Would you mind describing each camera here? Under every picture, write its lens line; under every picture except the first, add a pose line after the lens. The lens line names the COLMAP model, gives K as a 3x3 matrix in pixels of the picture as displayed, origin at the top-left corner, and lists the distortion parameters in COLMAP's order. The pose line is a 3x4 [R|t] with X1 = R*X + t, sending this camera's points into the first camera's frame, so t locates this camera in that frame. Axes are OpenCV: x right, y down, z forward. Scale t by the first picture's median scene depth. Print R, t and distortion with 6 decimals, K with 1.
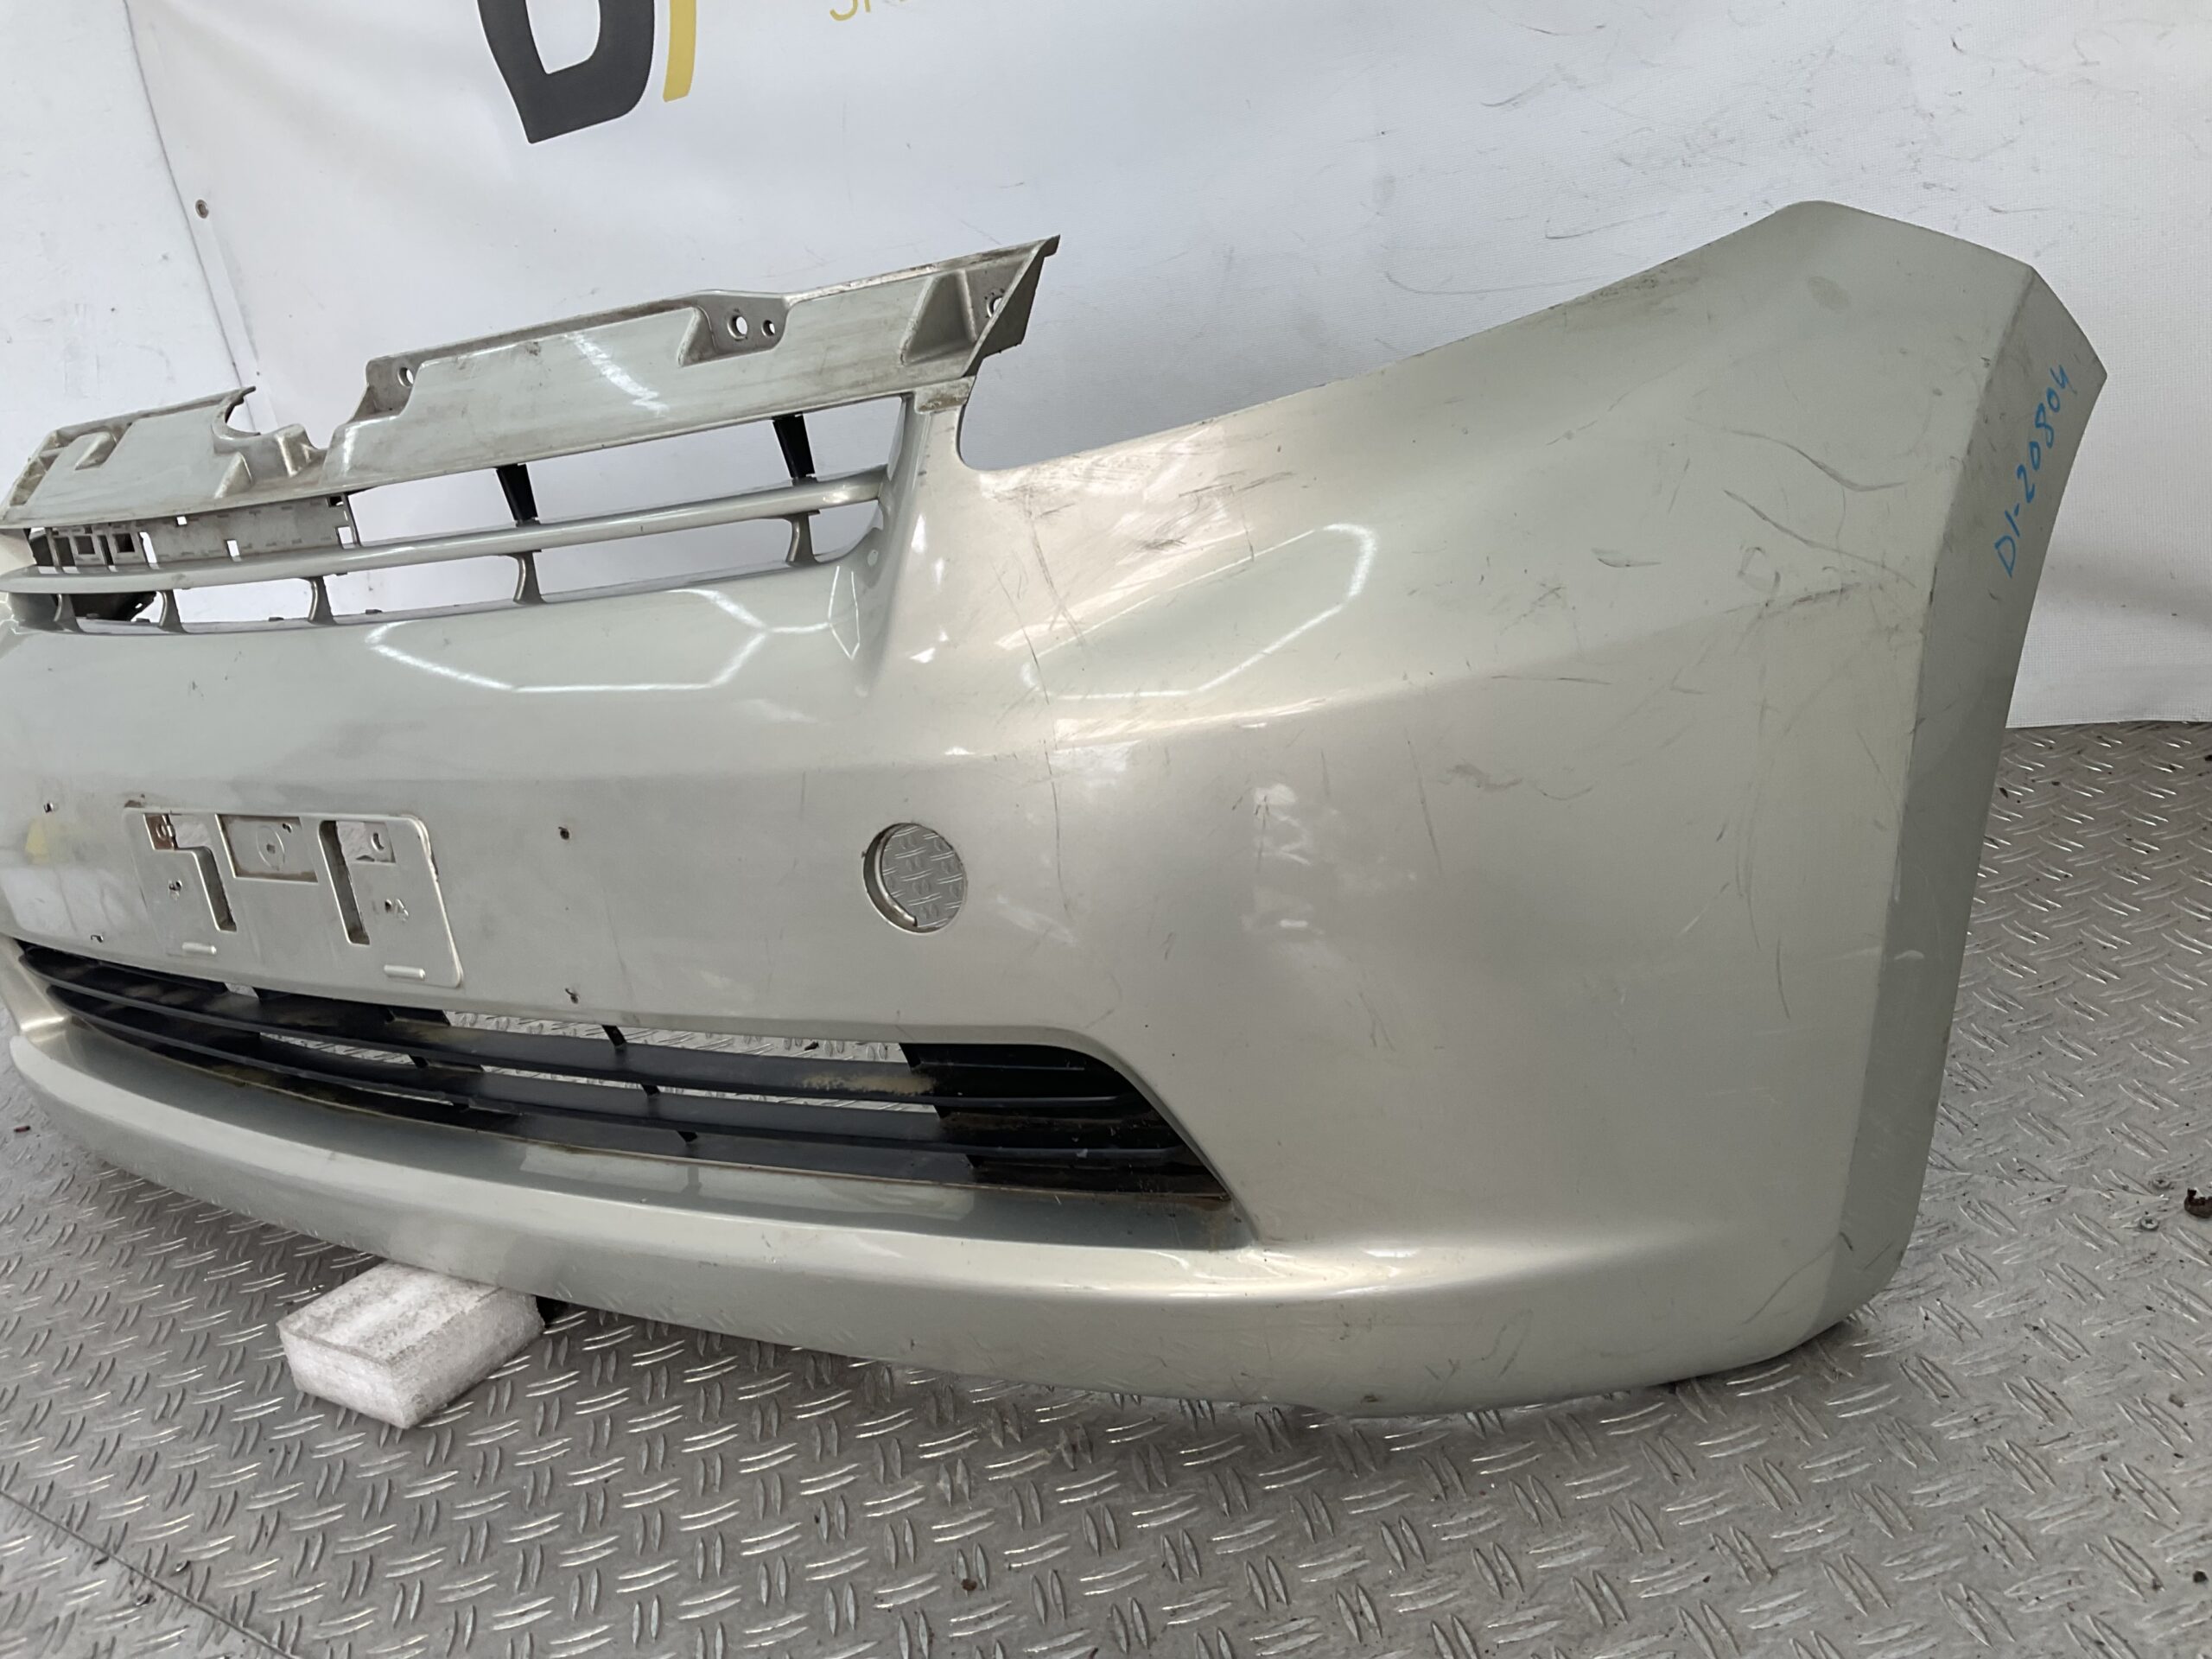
lens RADIAL K [[1895.8, 0, 1112.4], [0, 1895.8, 825.2], [0, 0, 1]] dist [0.014209, -0.047460]
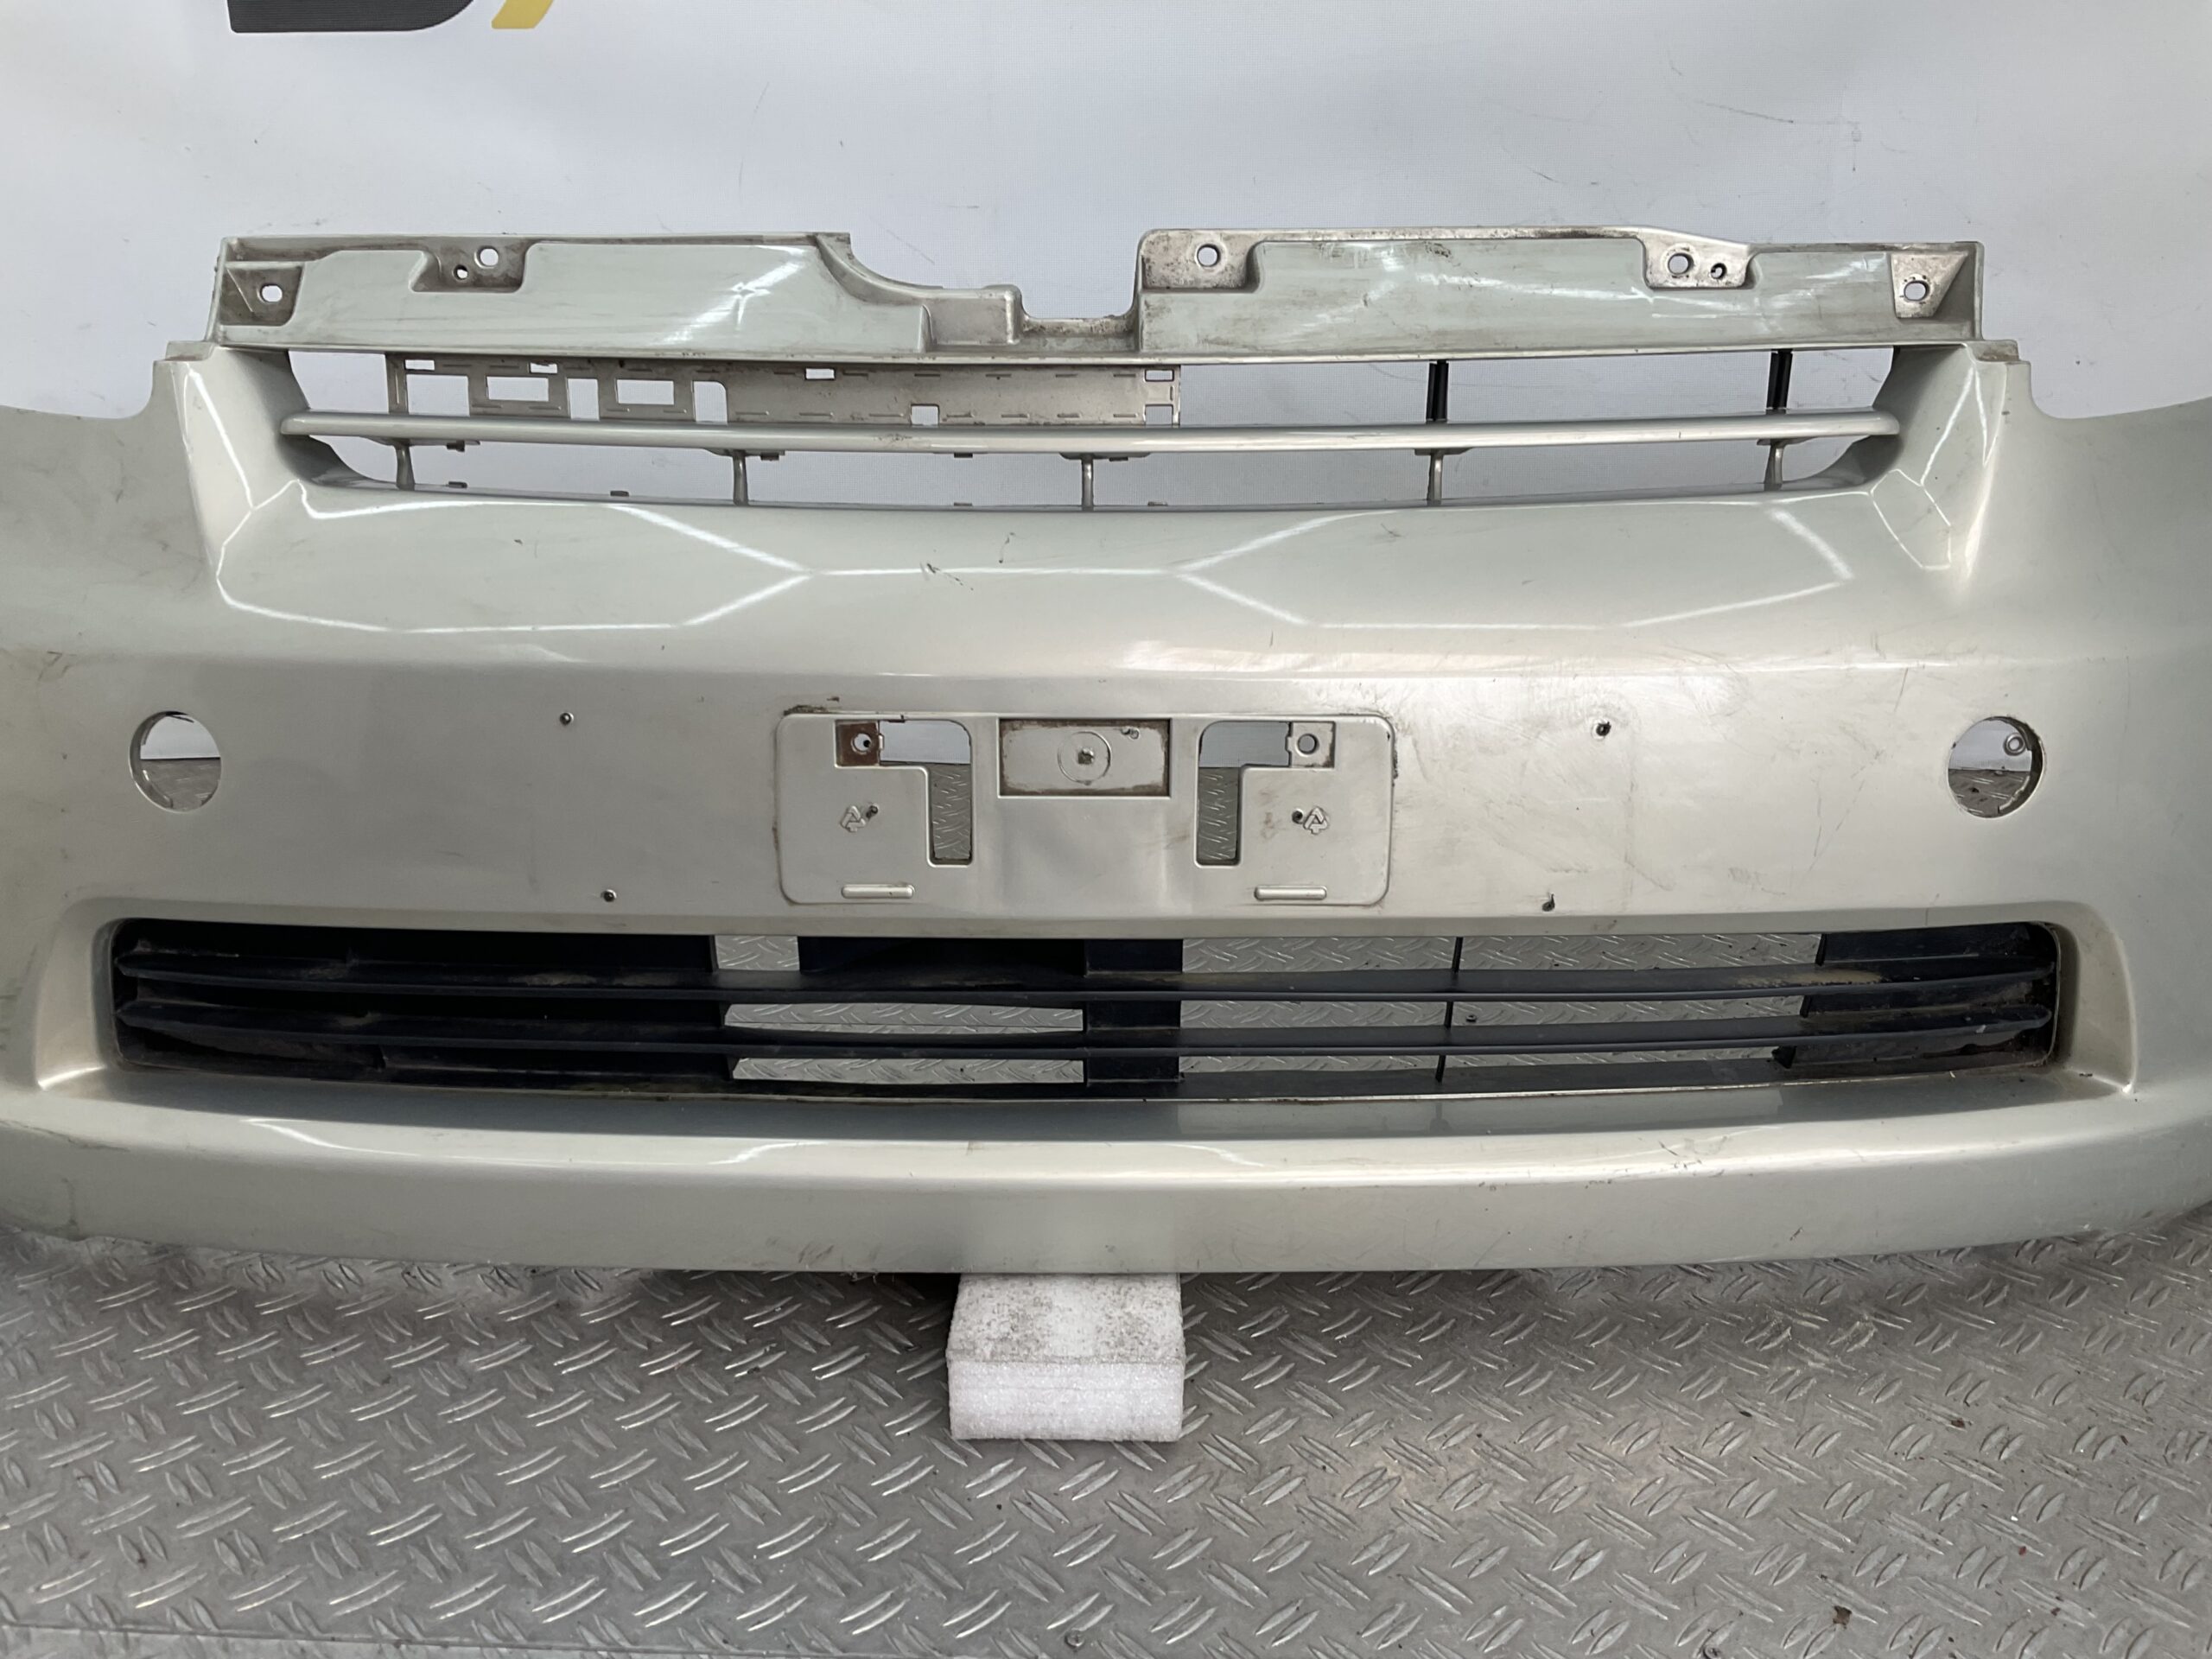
lens RADIAL K [[1895.8, 0, 1124.7], [0, 1895.8, 839.1], [0, 0, 1]] dist [0.014209, -0.047460]
pose [[0.816374, 0.022062, 0.577102, -0.881589], [0.026343, 0.996807, -0.075371, 0.108672], [-0.576922, 0.076734, 0.813187, 0.282944]]
